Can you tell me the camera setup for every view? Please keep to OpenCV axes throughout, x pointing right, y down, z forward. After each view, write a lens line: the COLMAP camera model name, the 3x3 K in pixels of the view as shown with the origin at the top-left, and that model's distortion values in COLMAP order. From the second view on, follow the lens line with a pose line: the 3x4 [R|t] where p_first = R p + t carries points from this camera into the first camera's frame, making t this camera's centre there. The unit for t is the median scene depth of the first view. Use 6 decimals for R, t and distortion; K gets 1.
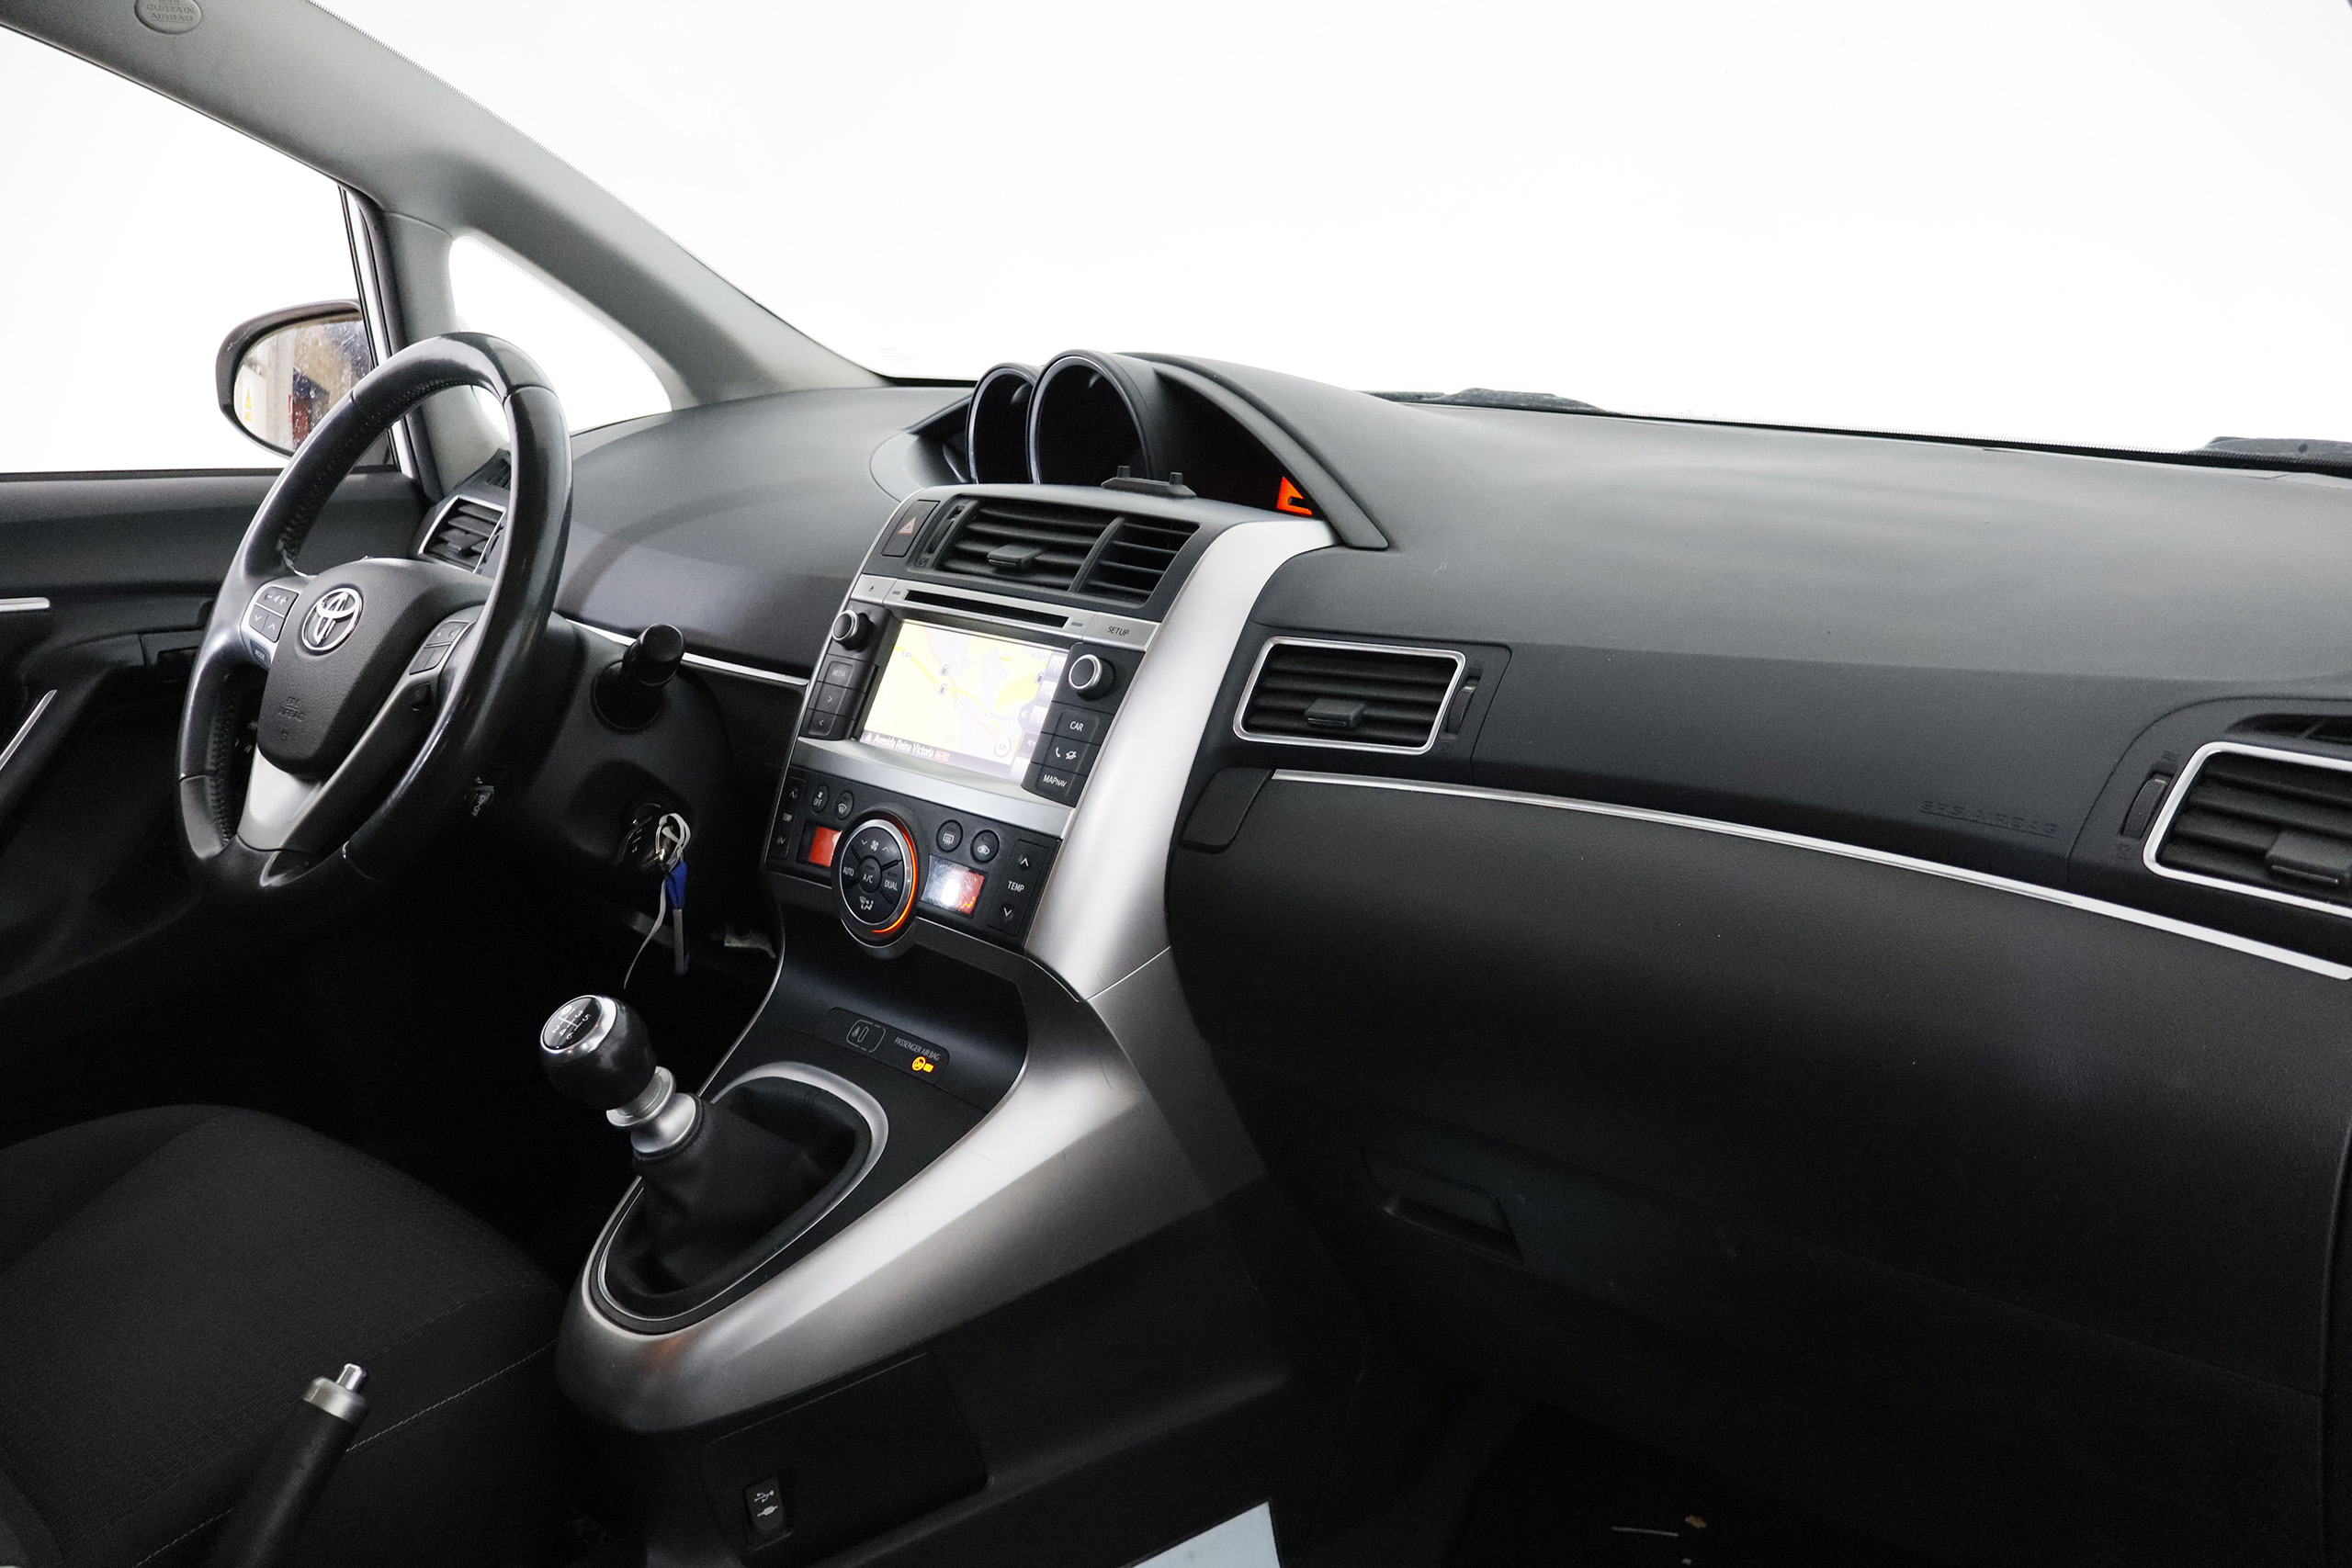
lens RADIAL K [[1932.6, 0, 1176.0], [0, 1932.6, 784.0], [0, 0, 1]] dist [-0.001015, 0.002188]
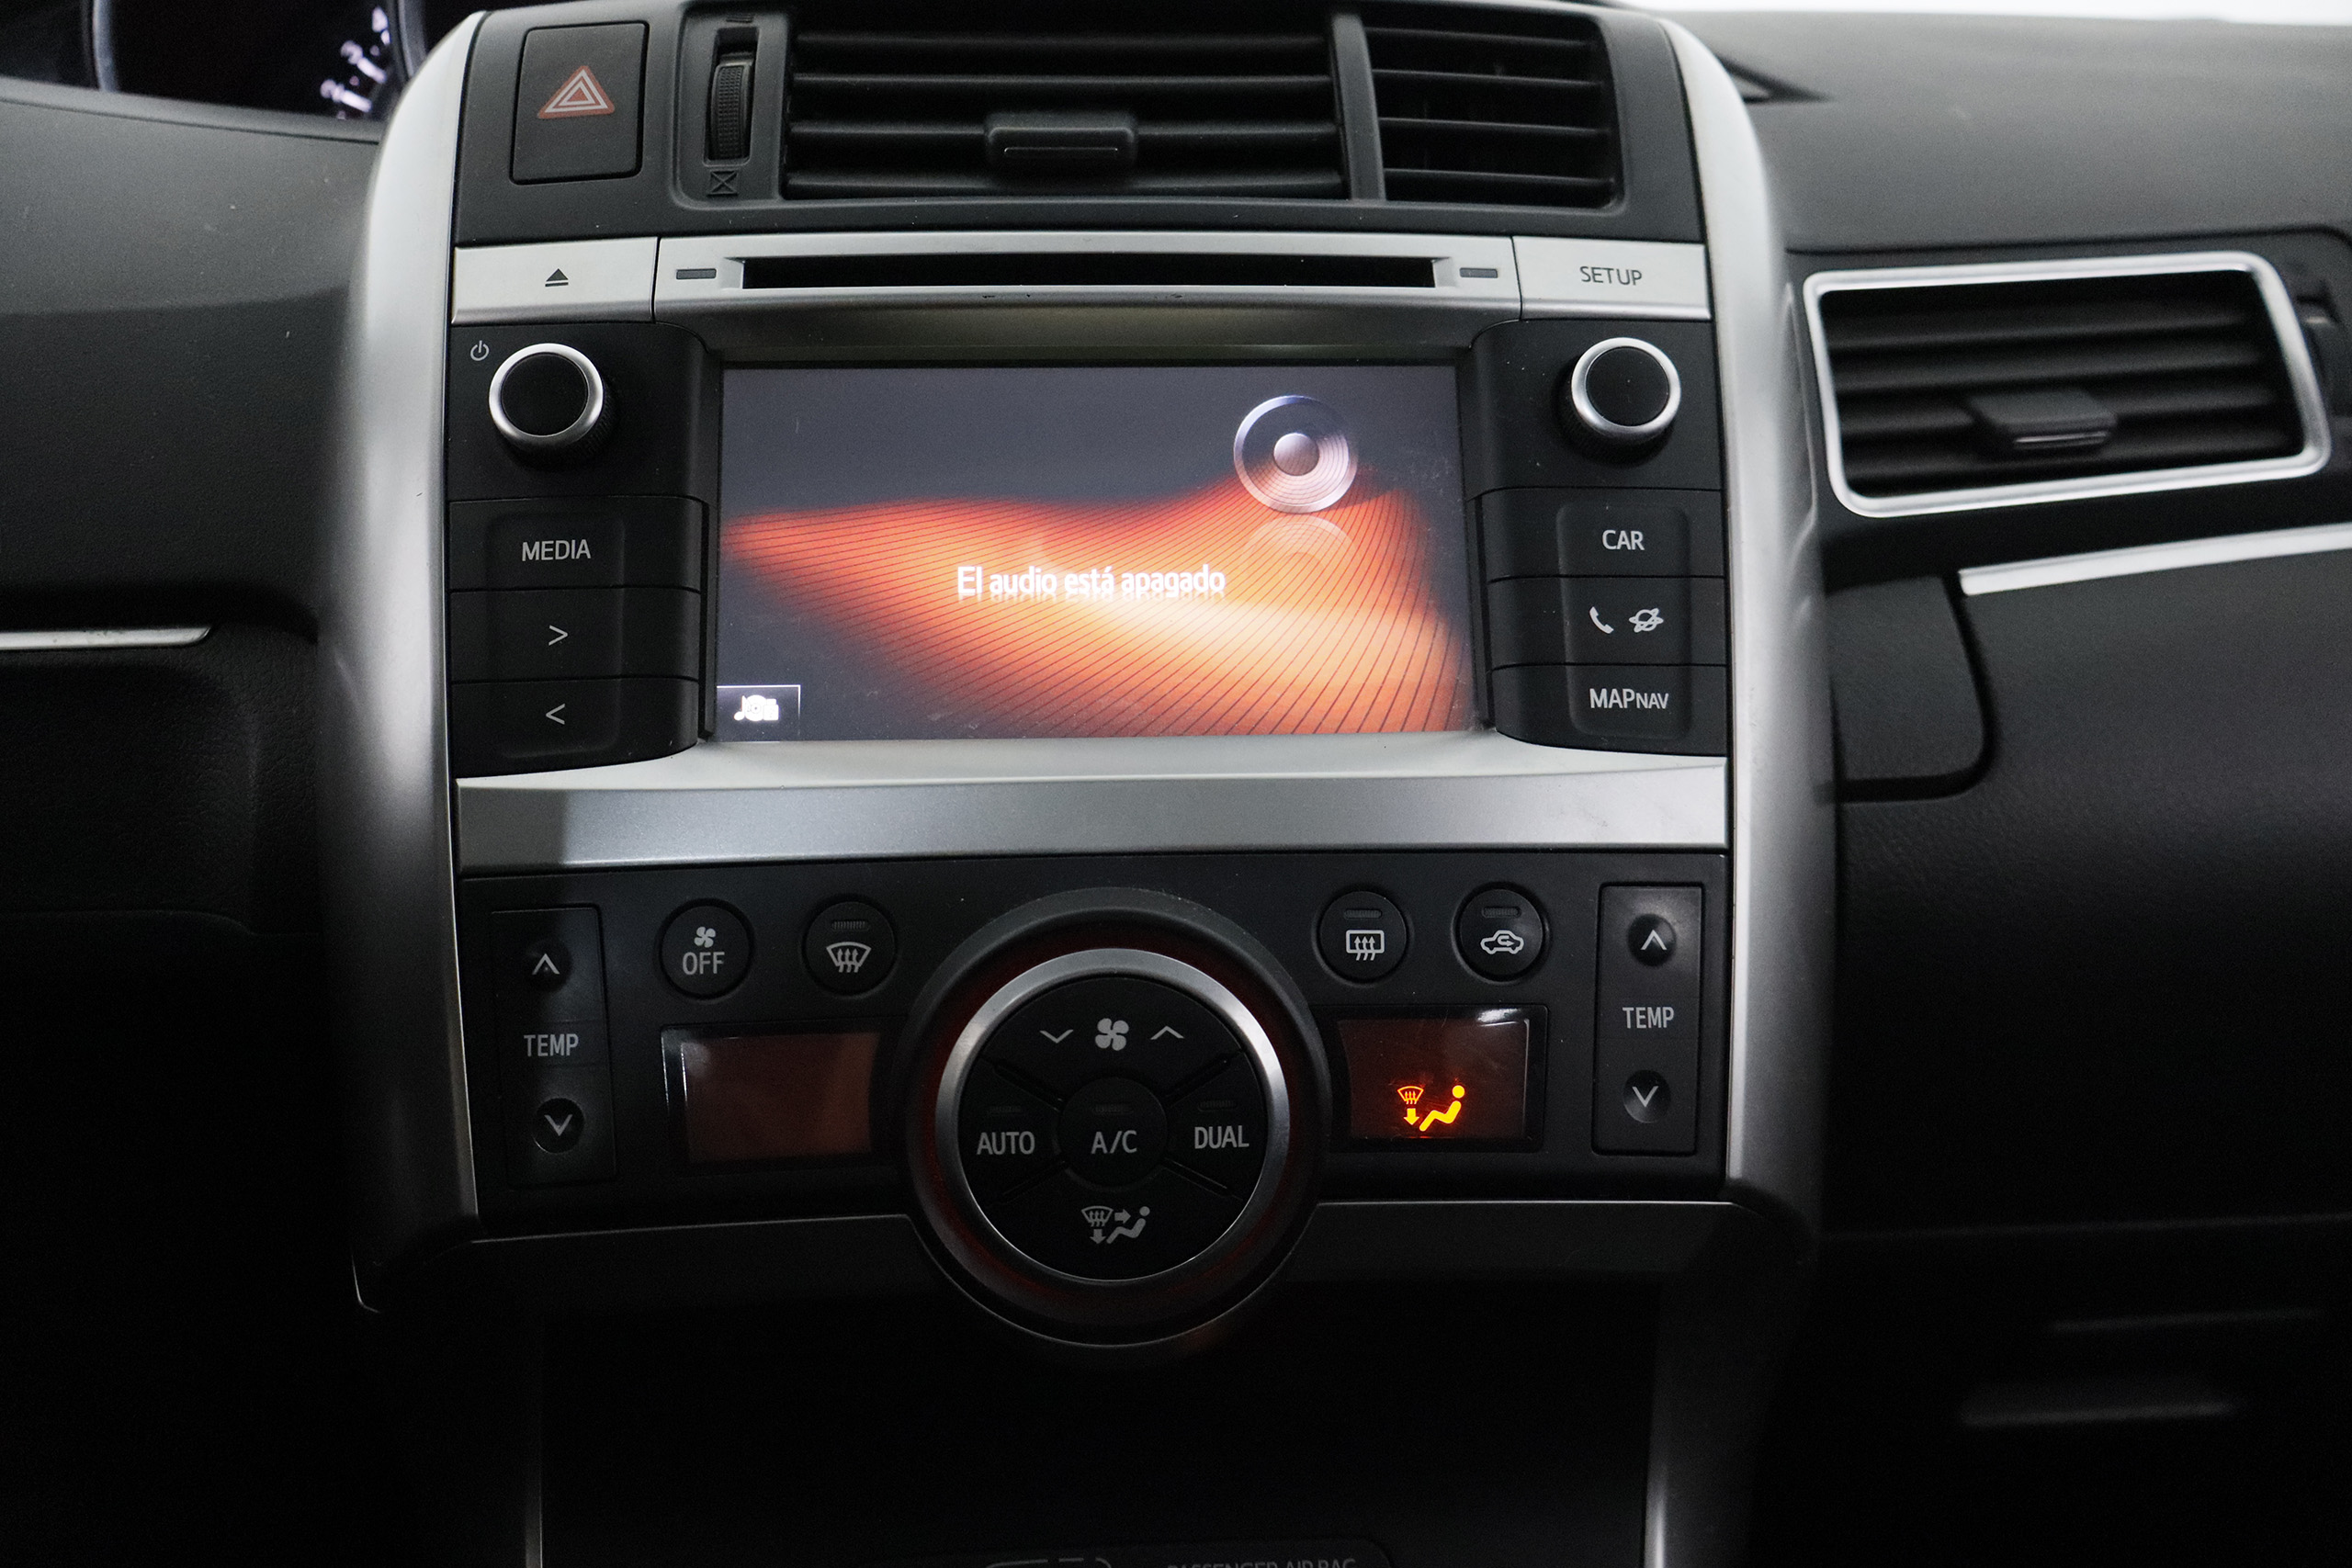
lens RADIAL K [[1932.6, 0, 1176.0], [0, 1932.6, 784.0], [0, 0, 1]] dist [-0.001015, 0.002188]
pose [[0.689224, -0.215250, 0.691837, -0.357875], [0.181764, 0.975684, 0.122486, -0.043613], [-0.701379, 0.041330, 0.711589, 0.780295]]
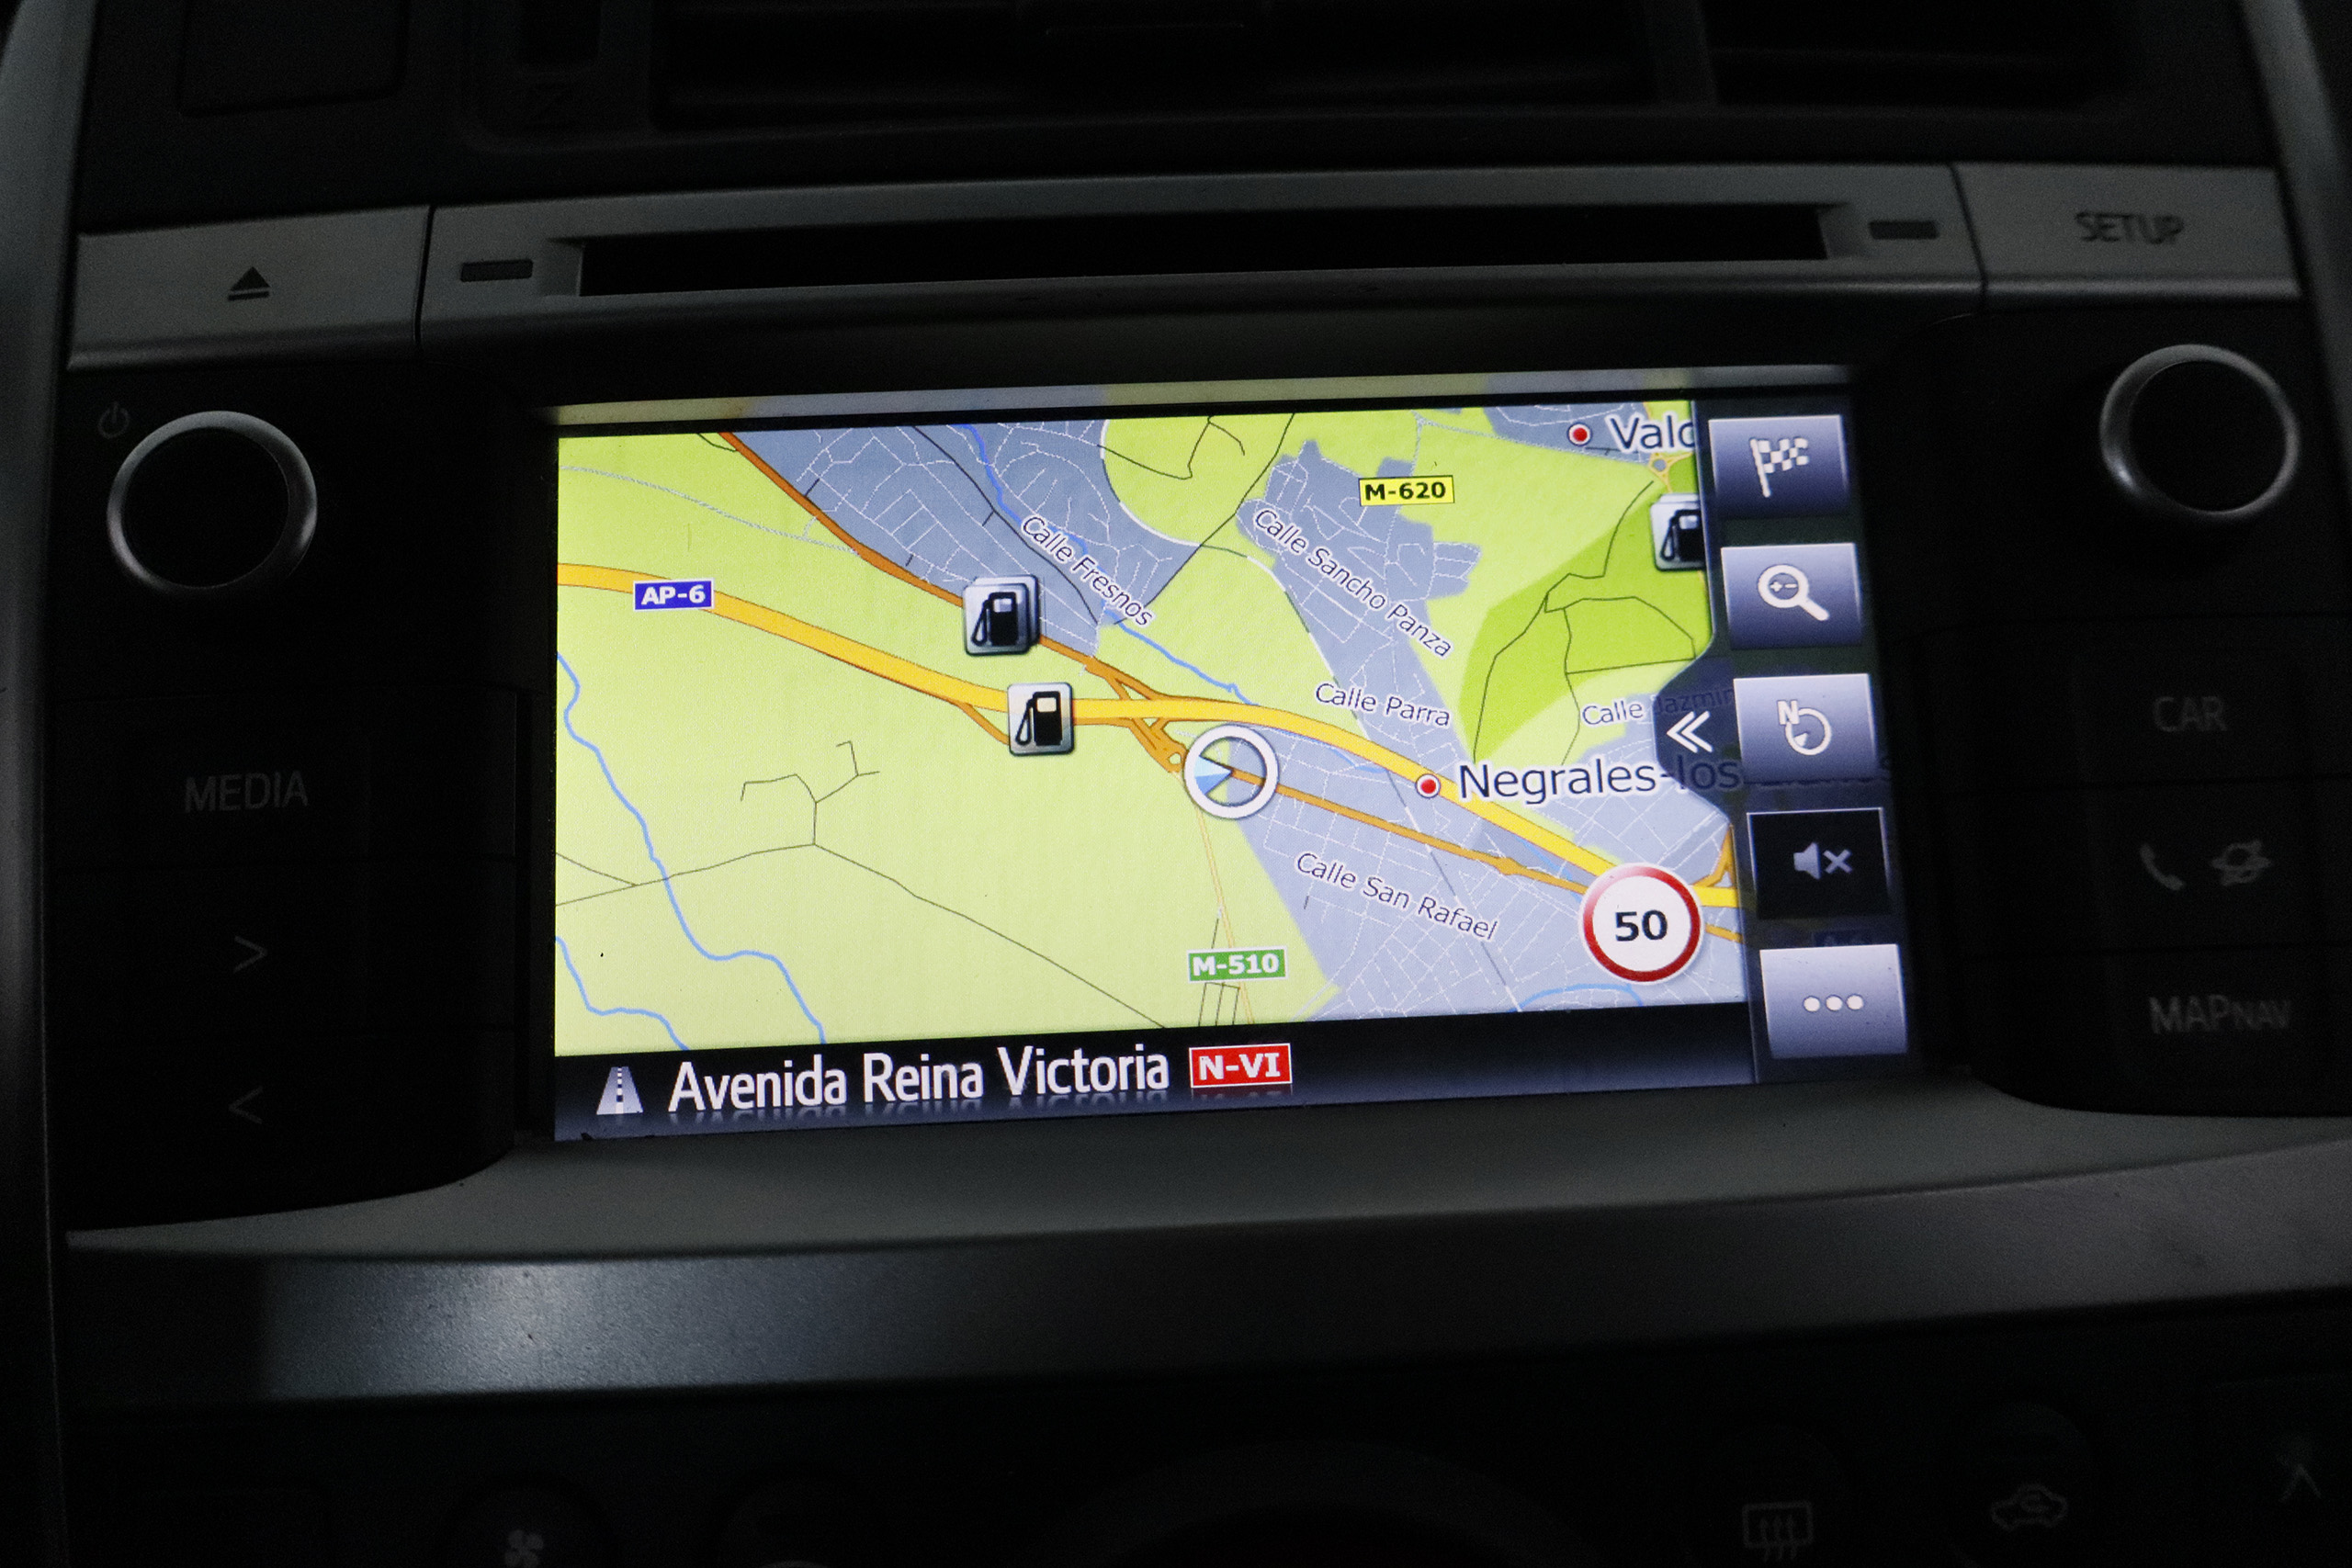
lens RADIAL K [[1932.6, 0, 1176.0], [0, 1932.6, 784.0], [0, 0, 1]] dist [-0.001015, 0.002188]
pose [[0.690408, -0.254523, 0.677166, -0.252078], [0.206519, 0.966454, 0.152698, -0.072686], [-0.693315, 0.034424, 0.719812, 0.902584]]
